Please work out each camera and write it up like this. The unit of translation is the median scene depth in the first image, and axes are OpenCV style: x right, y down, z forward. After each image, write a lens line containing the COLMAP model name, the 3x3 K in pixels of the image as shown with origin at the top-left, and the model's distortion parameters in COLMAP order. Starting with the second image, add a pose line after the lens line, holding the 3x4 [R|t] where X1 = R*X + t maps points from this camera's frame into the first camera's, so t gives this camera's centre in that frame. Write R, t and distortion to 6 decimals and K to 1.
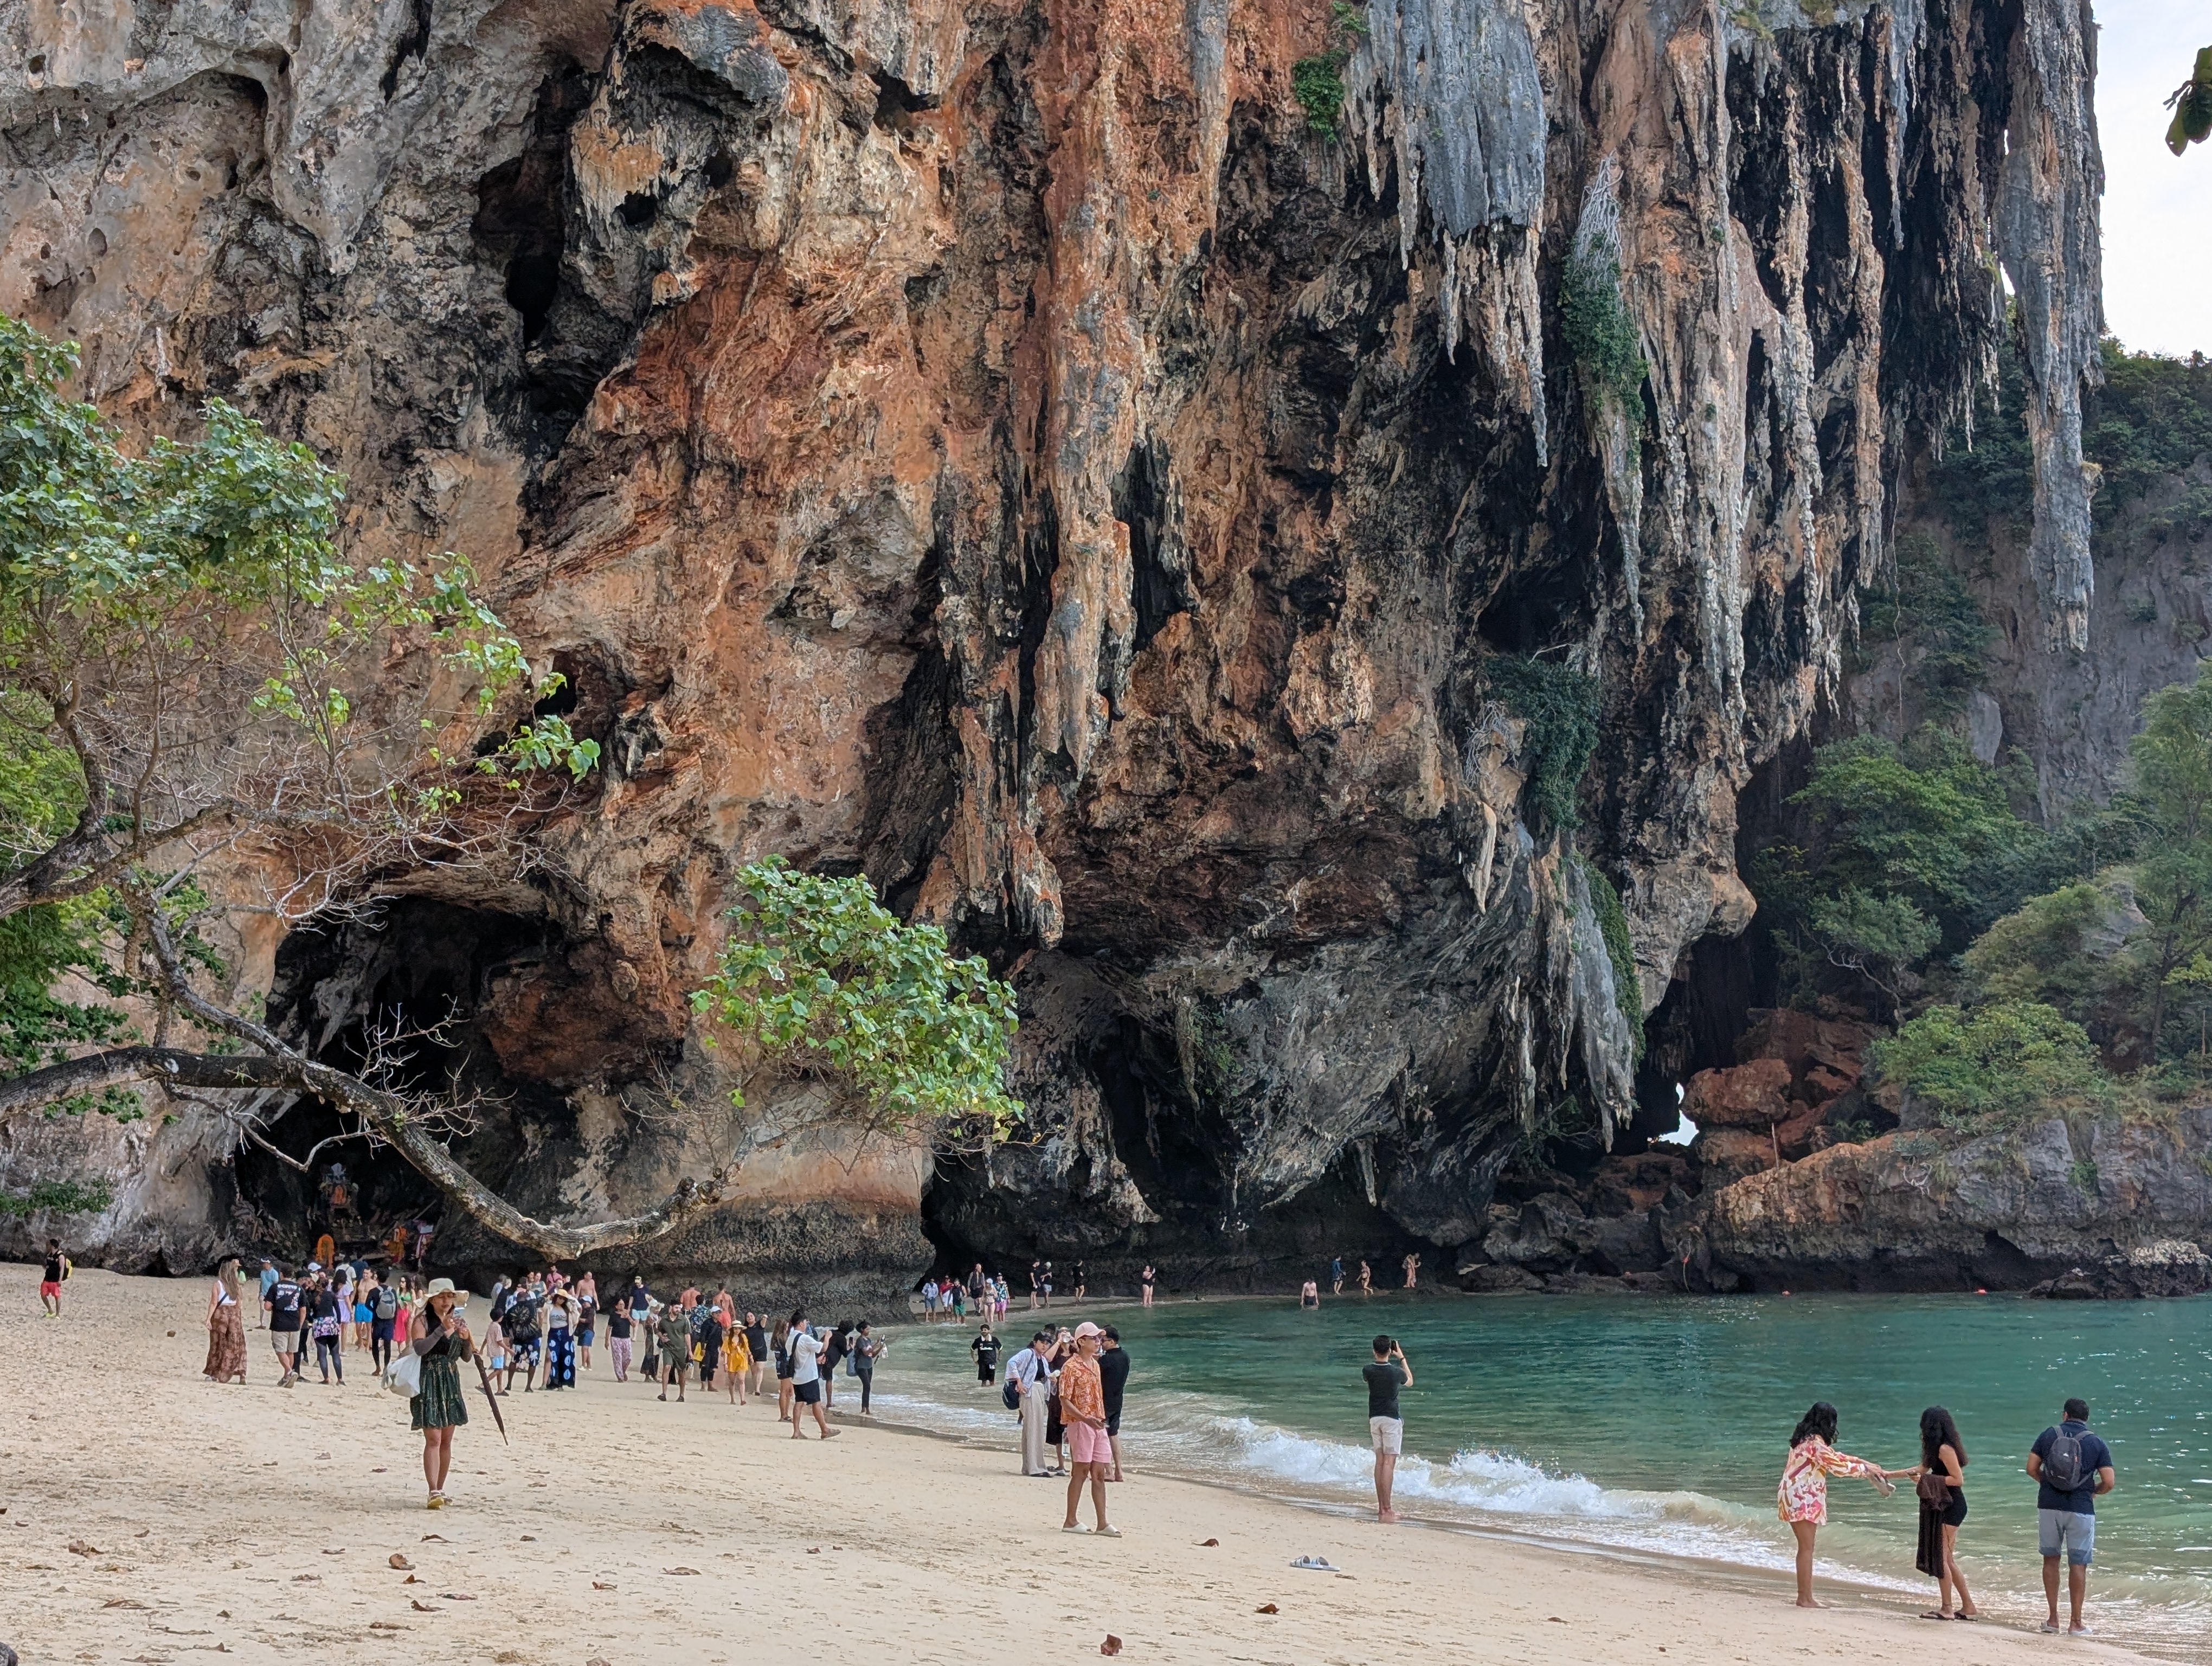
lens RADIAL K [[3600.7, 0, 1109.9], [0, 3600.7, 839.7], [0, 0, 1]] dist [0.100774, 0.000000]
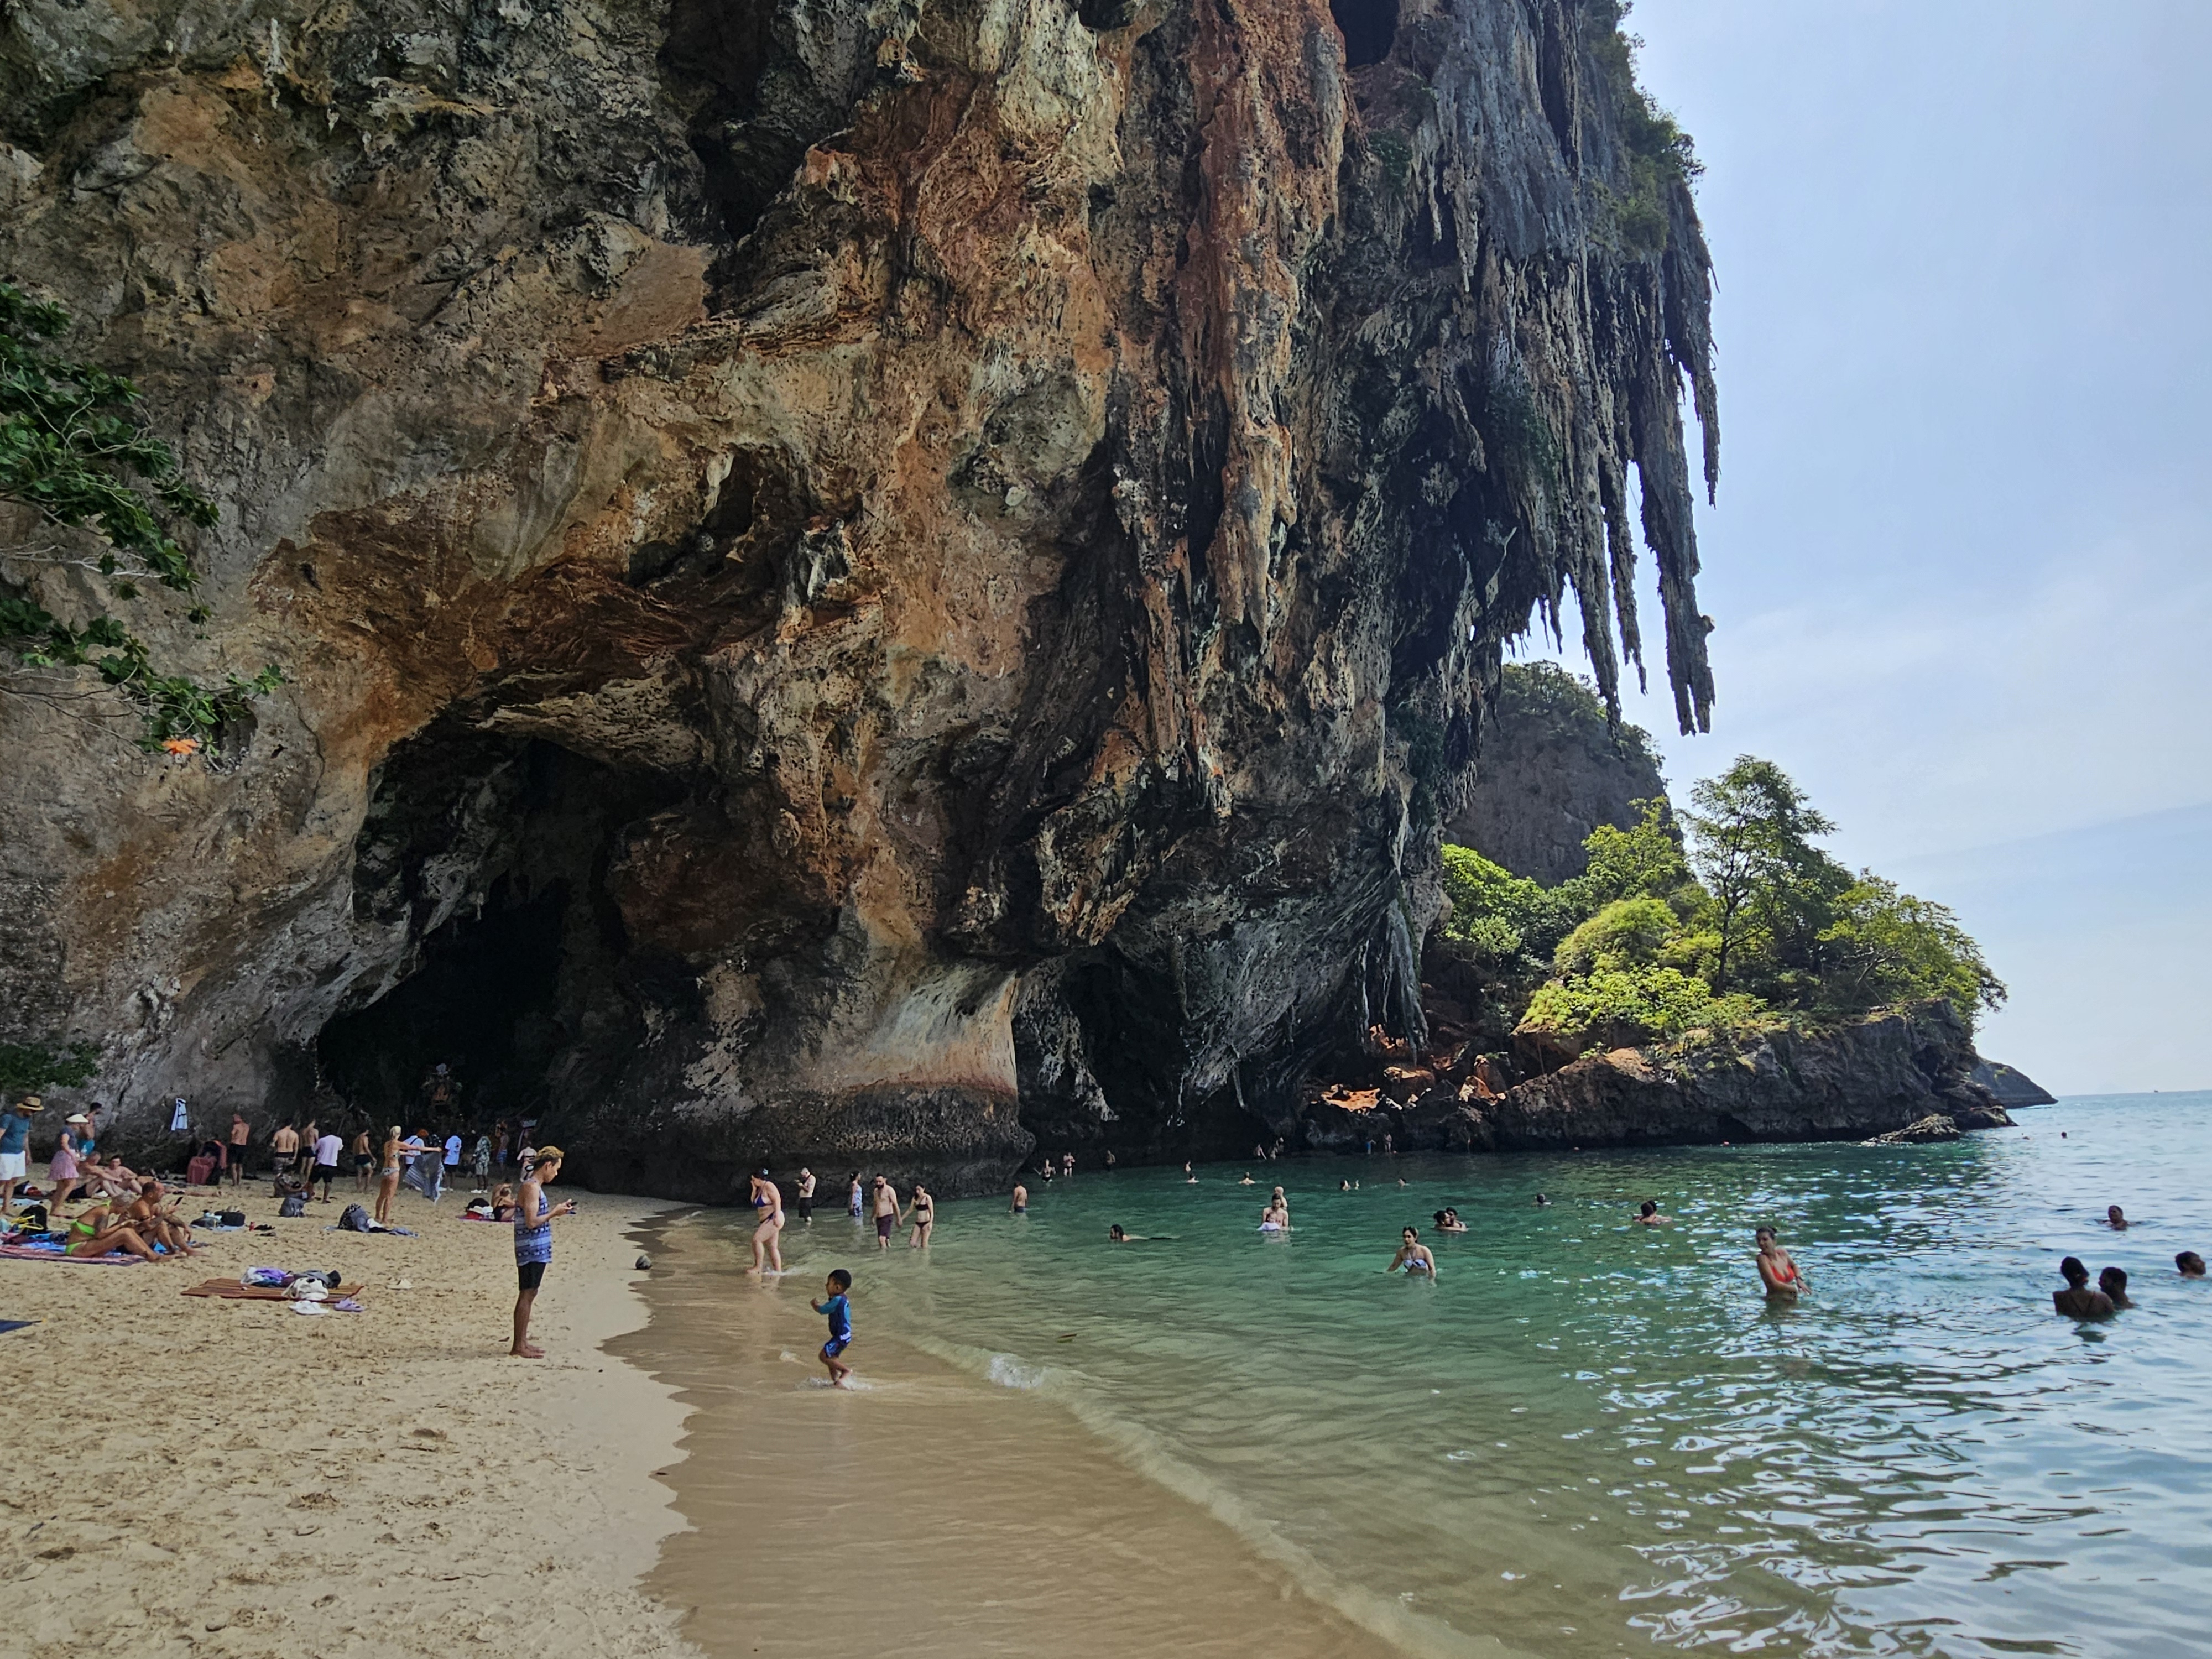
lens RADIAL K [[1317.6, 0, 1126.0], [0, 1317.6, 831.3], [0, 0, 1]] dist [-0.011798, 0.007770]
pose [[0.970628, 0.040092, 0.237220, -0.128414], [-0.009154, 0.991458, -0.130108, 0.079732], [-0.240409, 0.124115, 0.962704, 0.650451]]
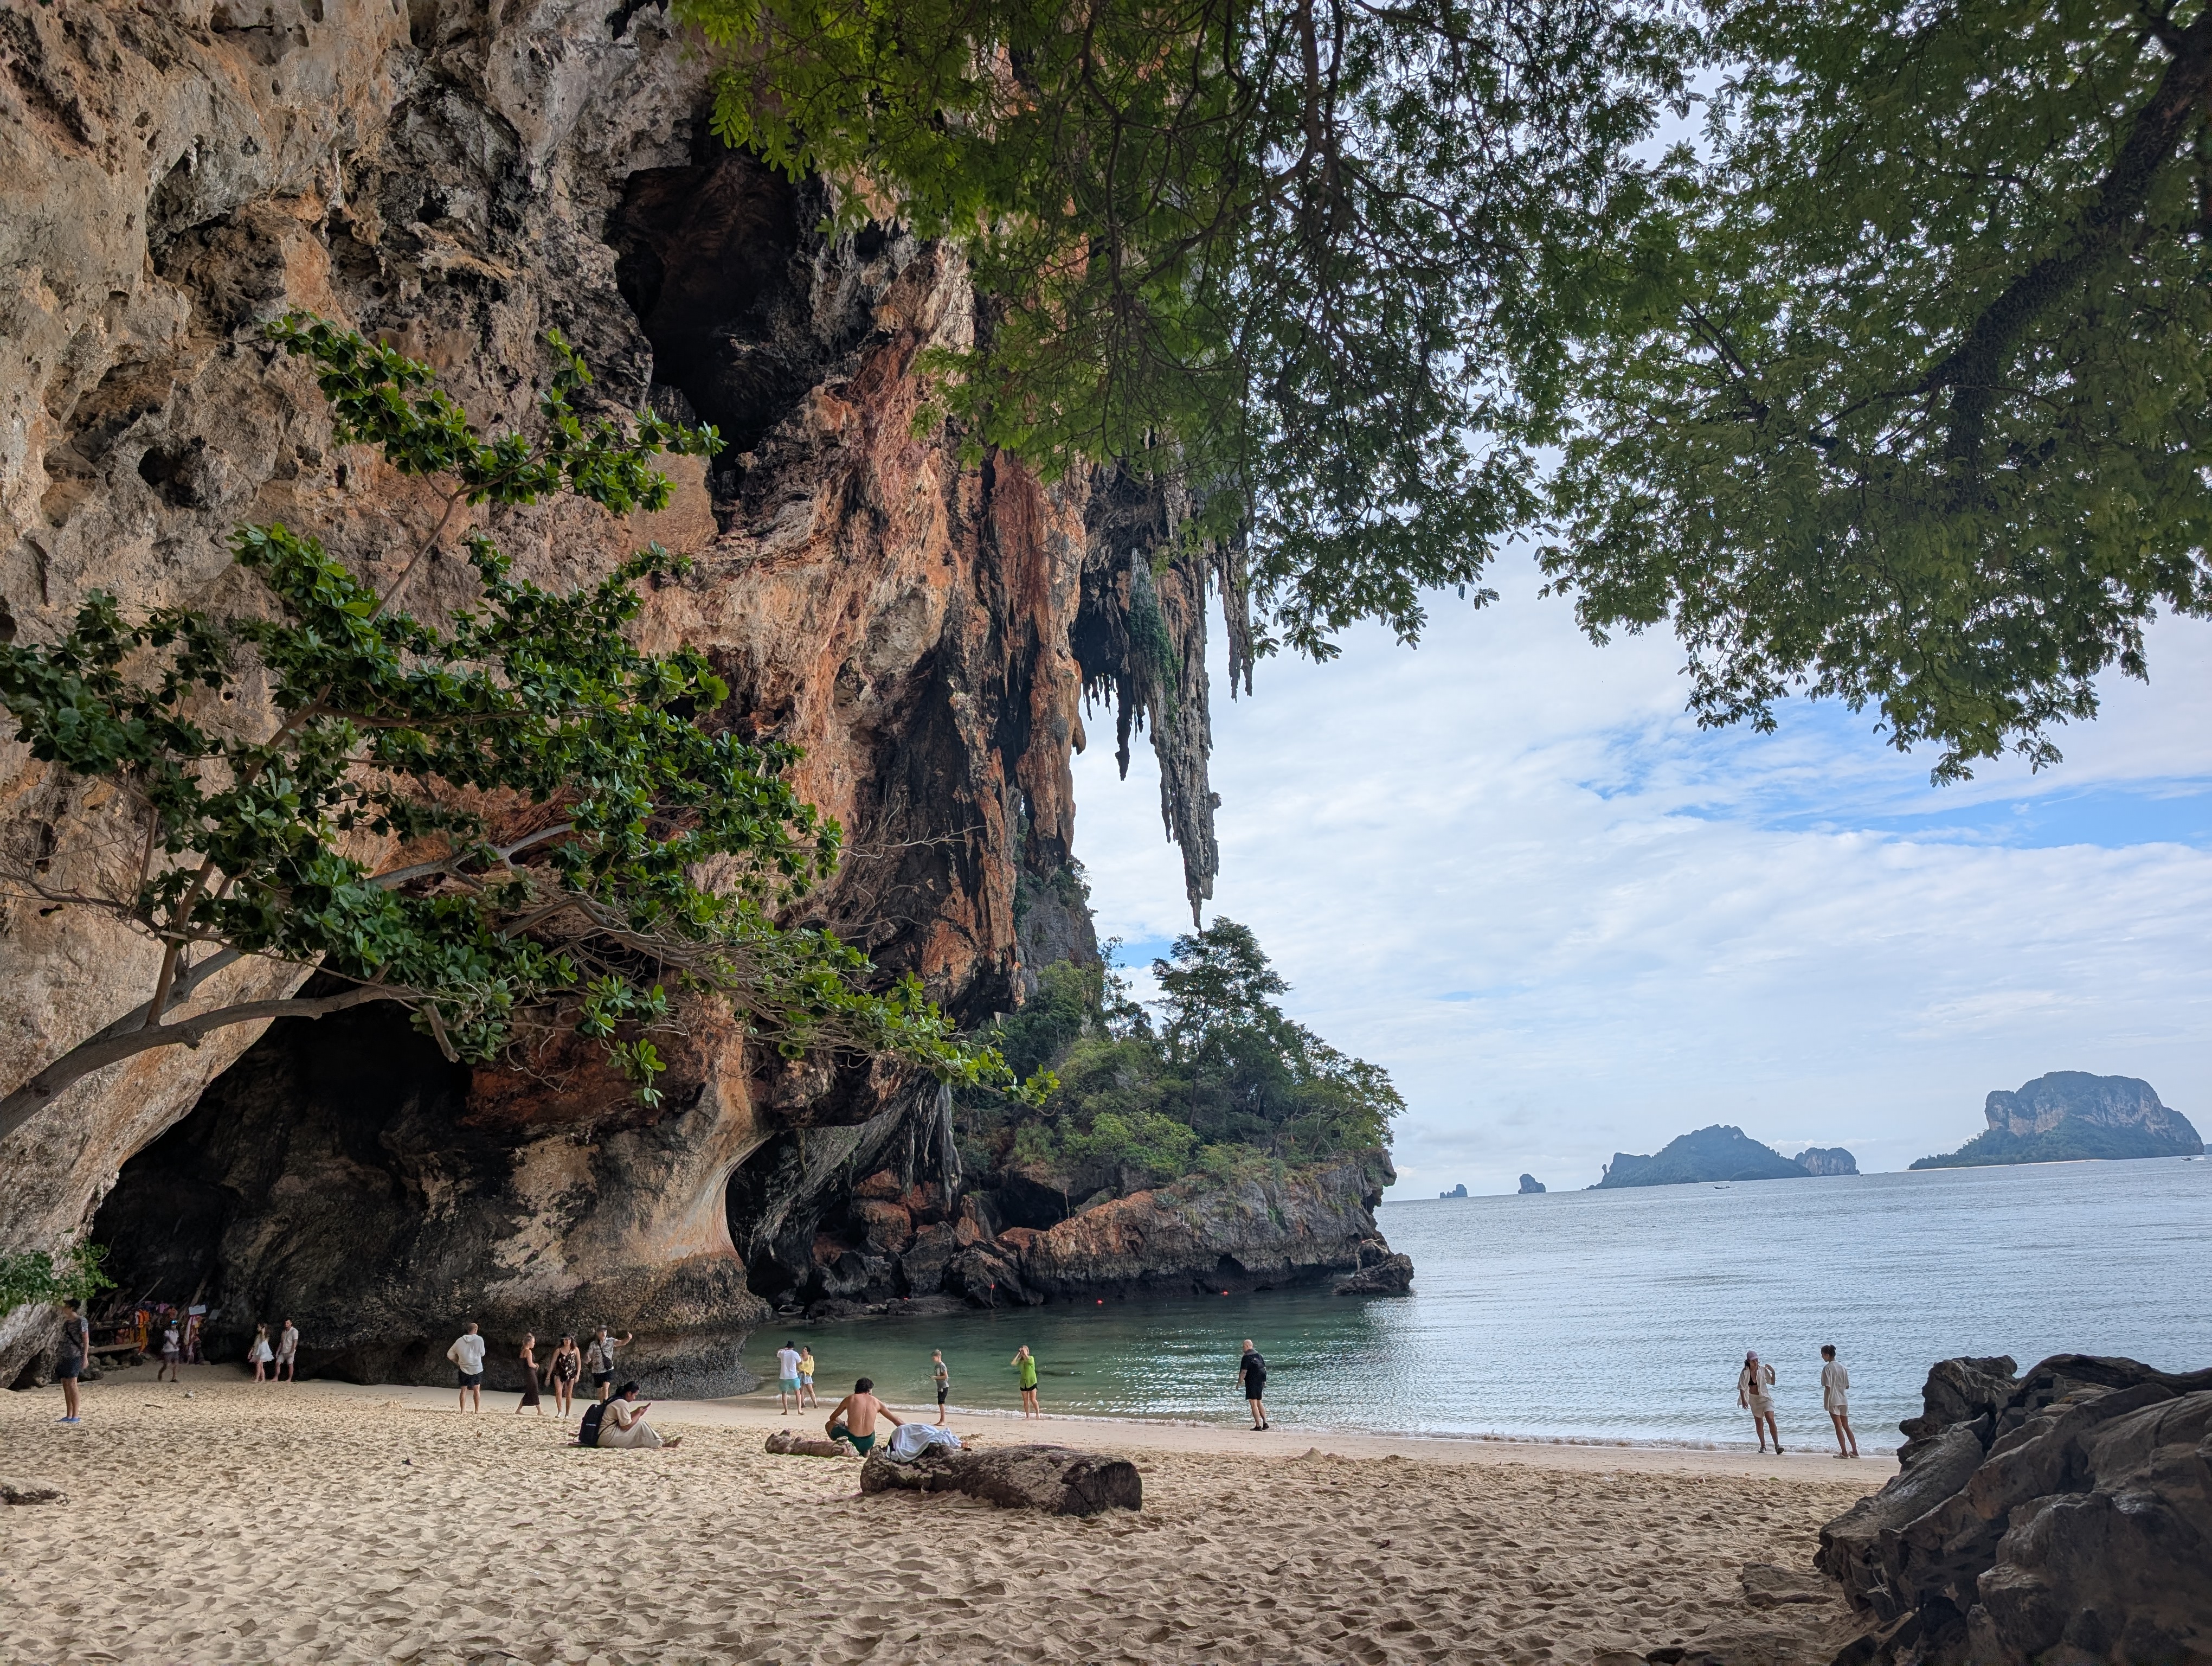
lens RADIAL K [[1571.0, 0, 1093.3], [0, 1571.0, 811.0], [0, 0, 1]] dist [0.023497, -0.026625]
pose [[0.730286, 0.152826, 0.665828, -0.333513], [-0.030953, 0.981057, -0.191230, 0.061228], [-0.682440, 0.119043, 0.721182, 0.620219]]
